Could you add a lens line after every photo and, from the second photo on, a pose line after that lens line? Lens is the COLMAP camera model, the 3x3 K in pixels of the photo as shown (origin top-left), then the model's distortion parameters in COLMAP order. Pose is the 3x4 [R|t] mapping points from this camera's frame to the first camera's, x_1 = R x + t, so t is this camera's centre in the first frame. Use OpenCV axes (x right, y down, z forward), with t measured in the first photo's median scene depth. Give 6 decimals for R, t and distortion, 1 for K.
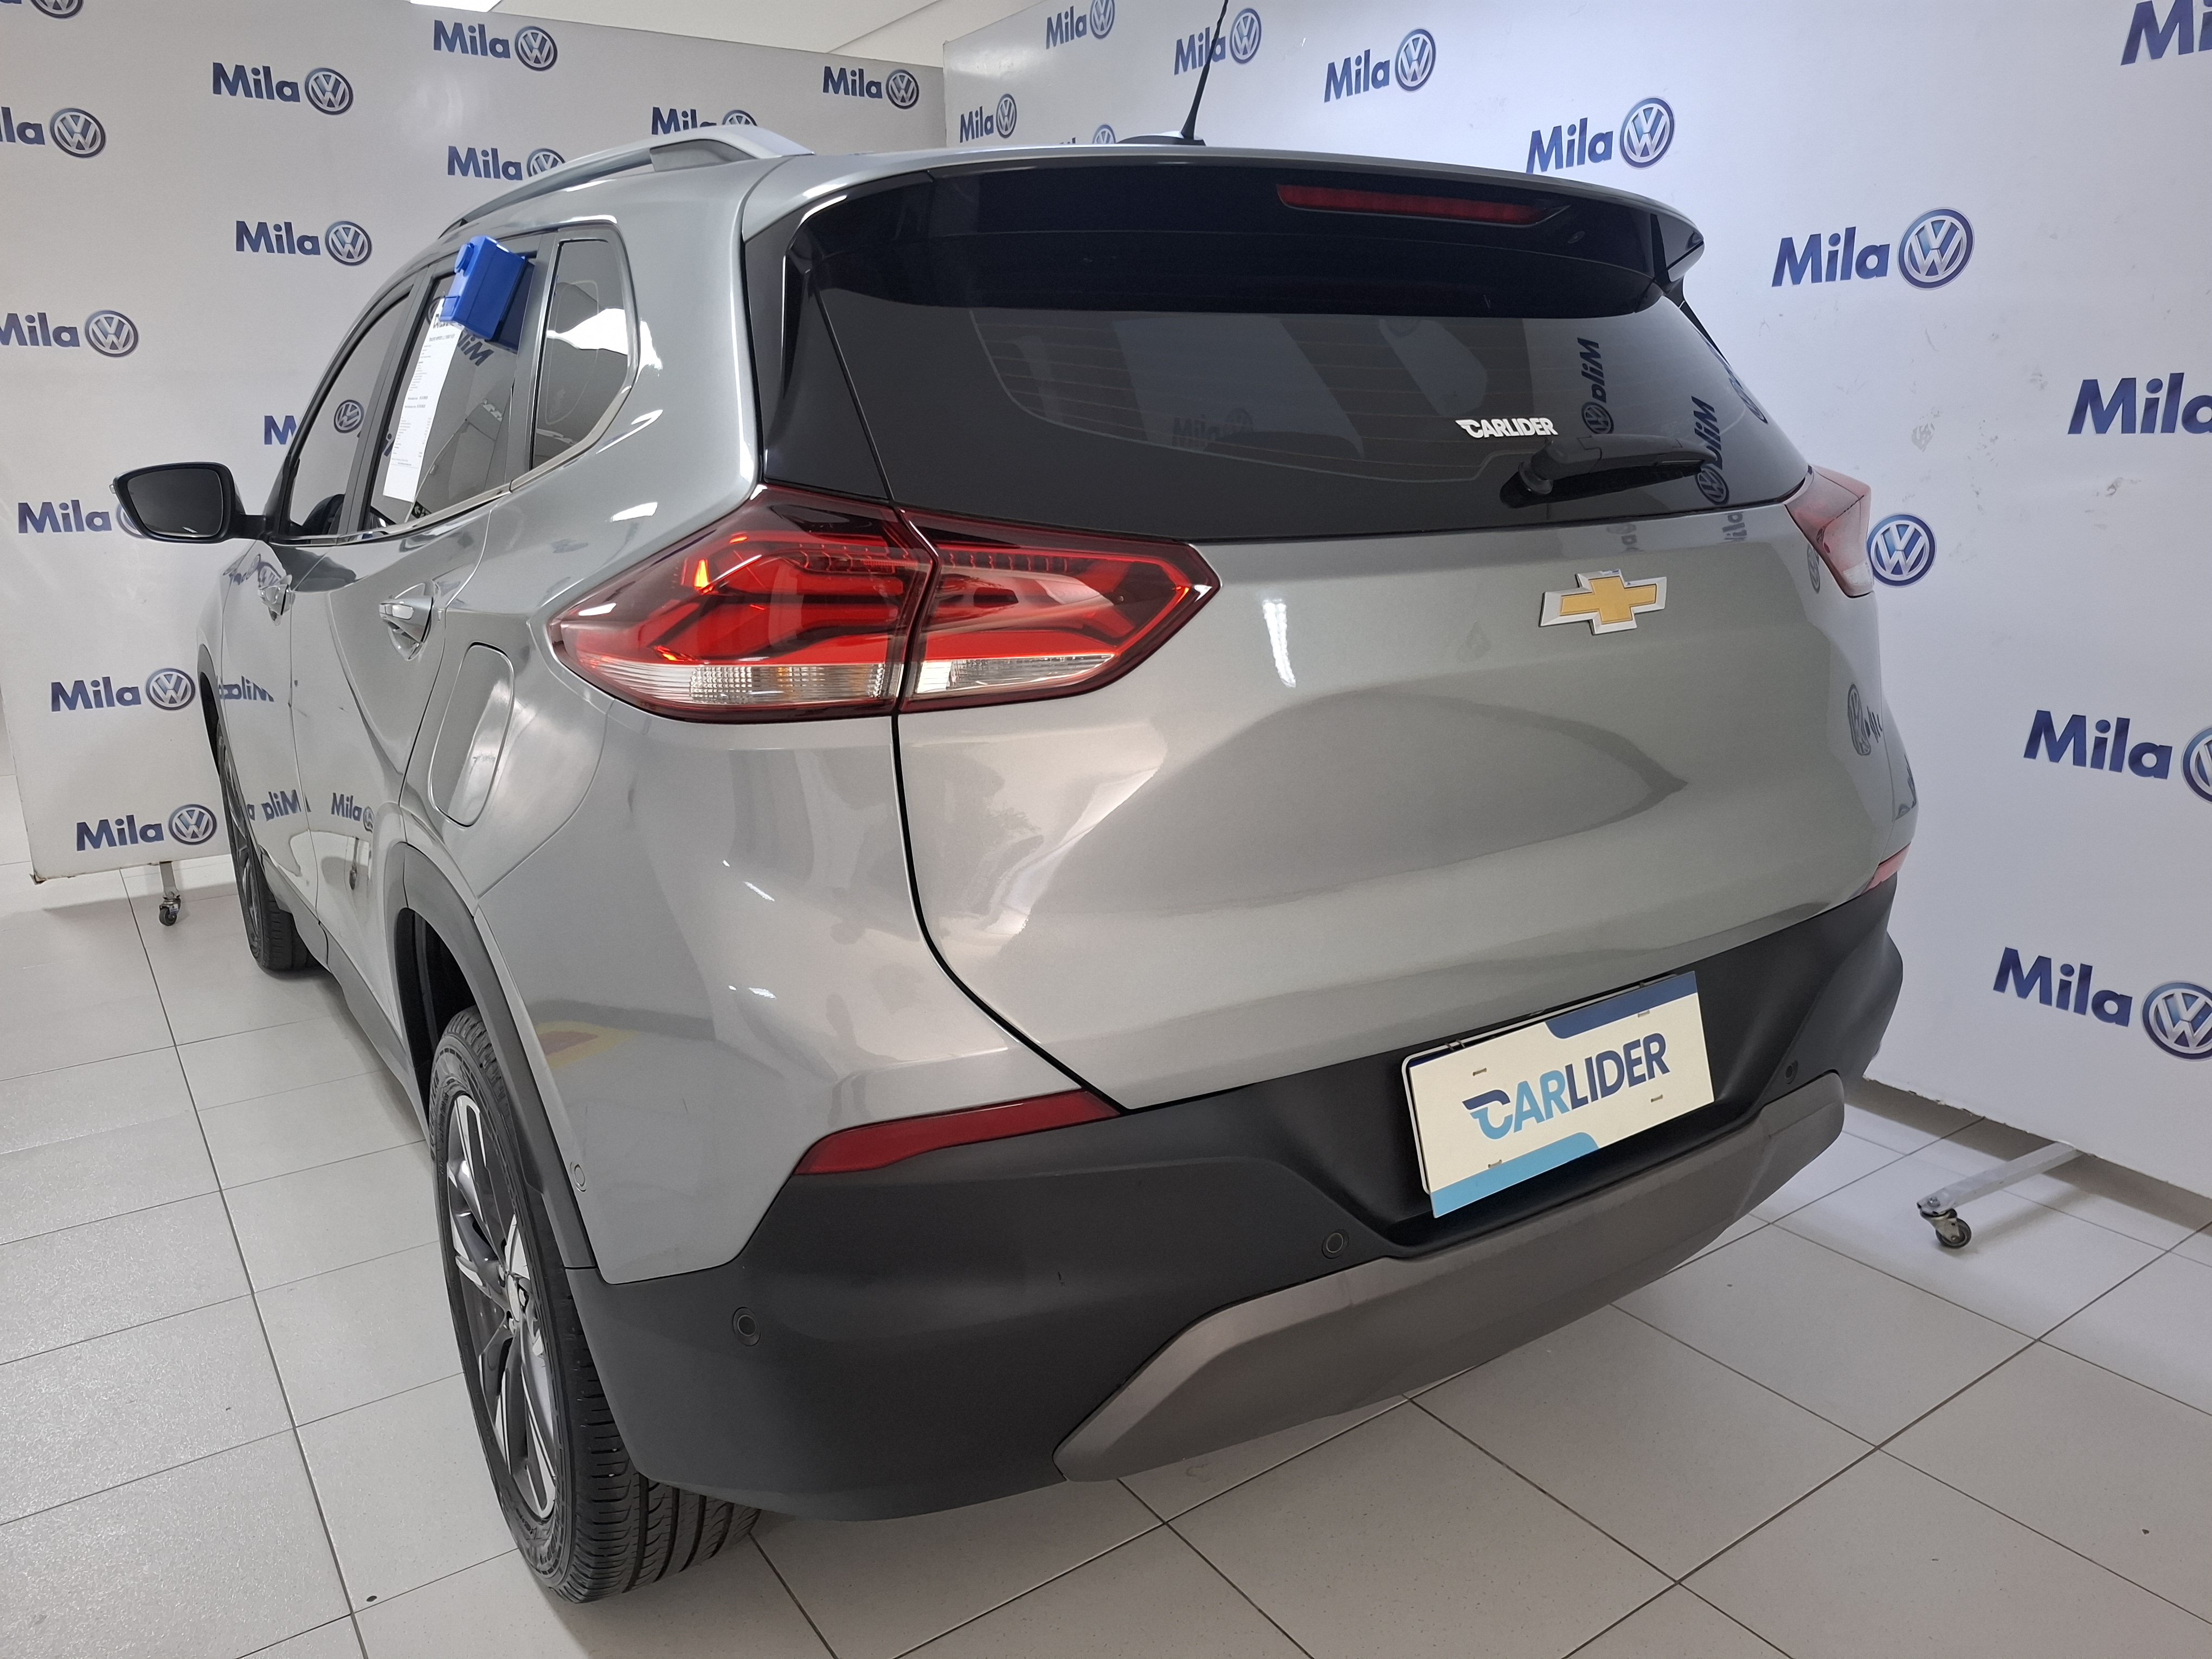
lens RADIAL K [[1473.2, 0, 1082.7], [0, 1473.2, 829.7], [0, 0, 1]] dist [0.055021, -0.039704]
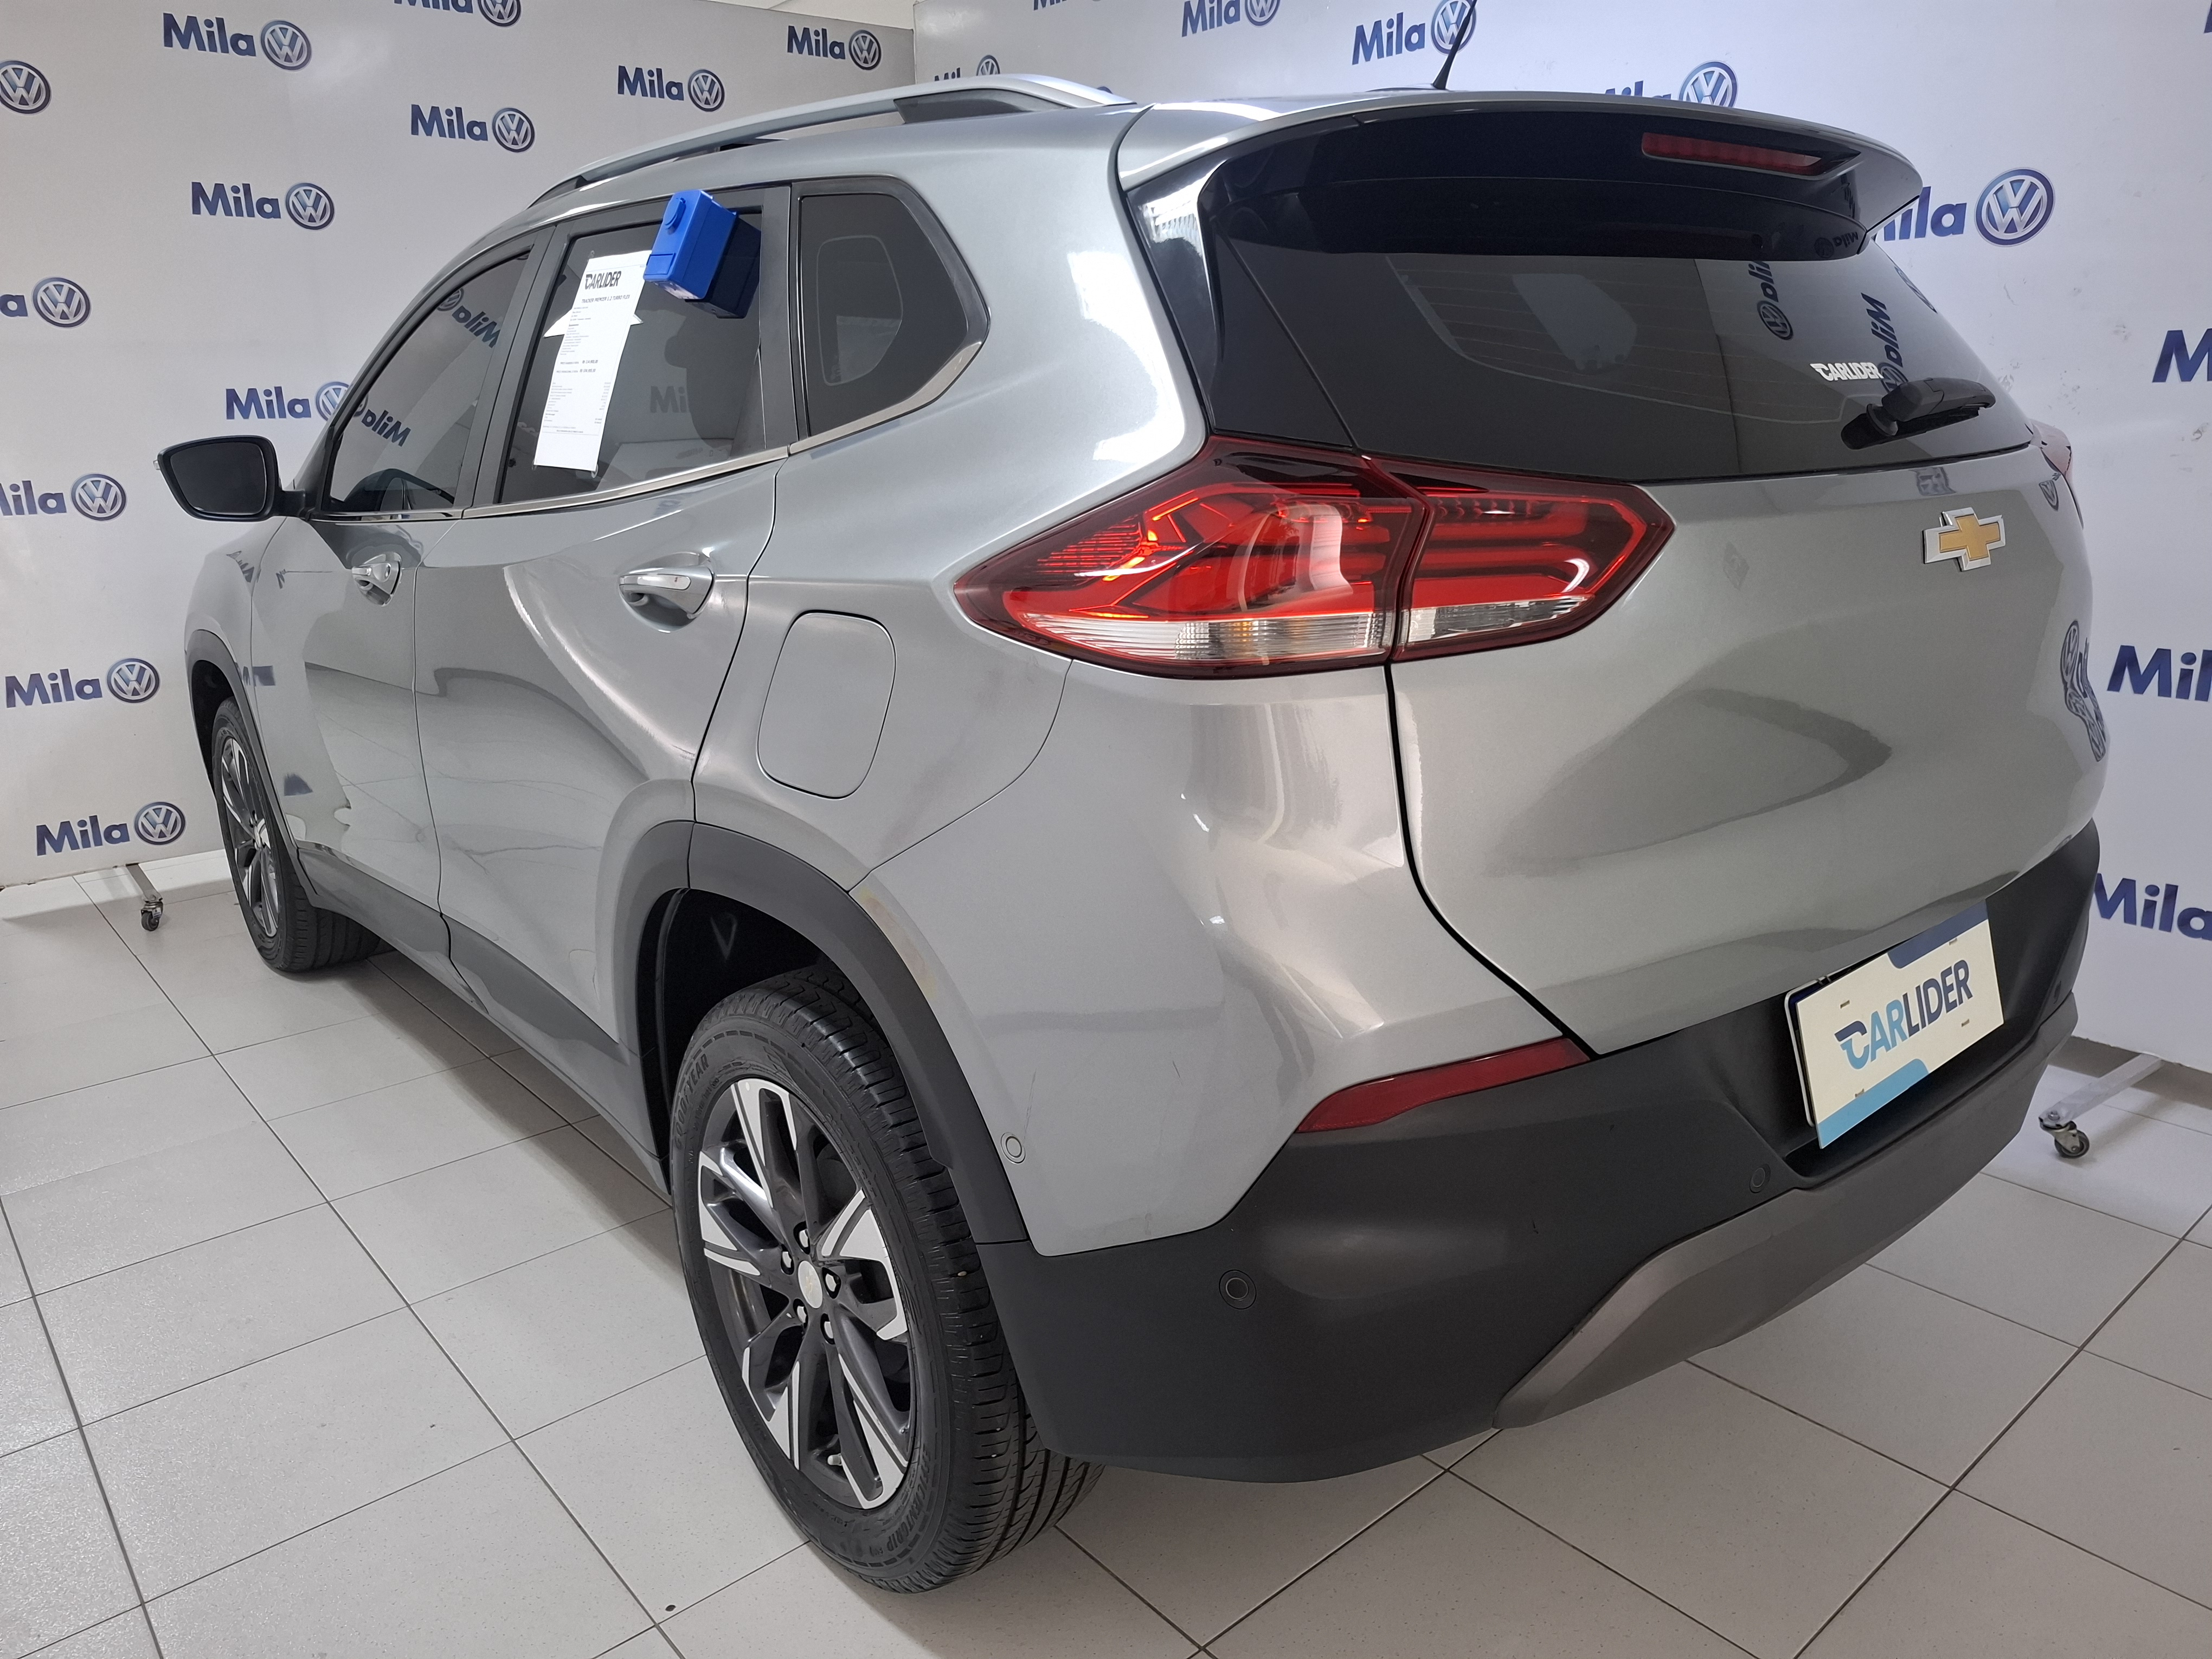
lens RADIAL K [[1473.2, 0, 1085.5], [0, 1473.2, 808.5], [0, 0, 1]] dist [0.055021, -0.039704]
pose [[0.995290, -0.035635, 0.090160, -0.191395], [0.035150, 0.999358, 0.006971, 0.002013], [-0.090350, -0.003770, 0.995903, 0.014244]]
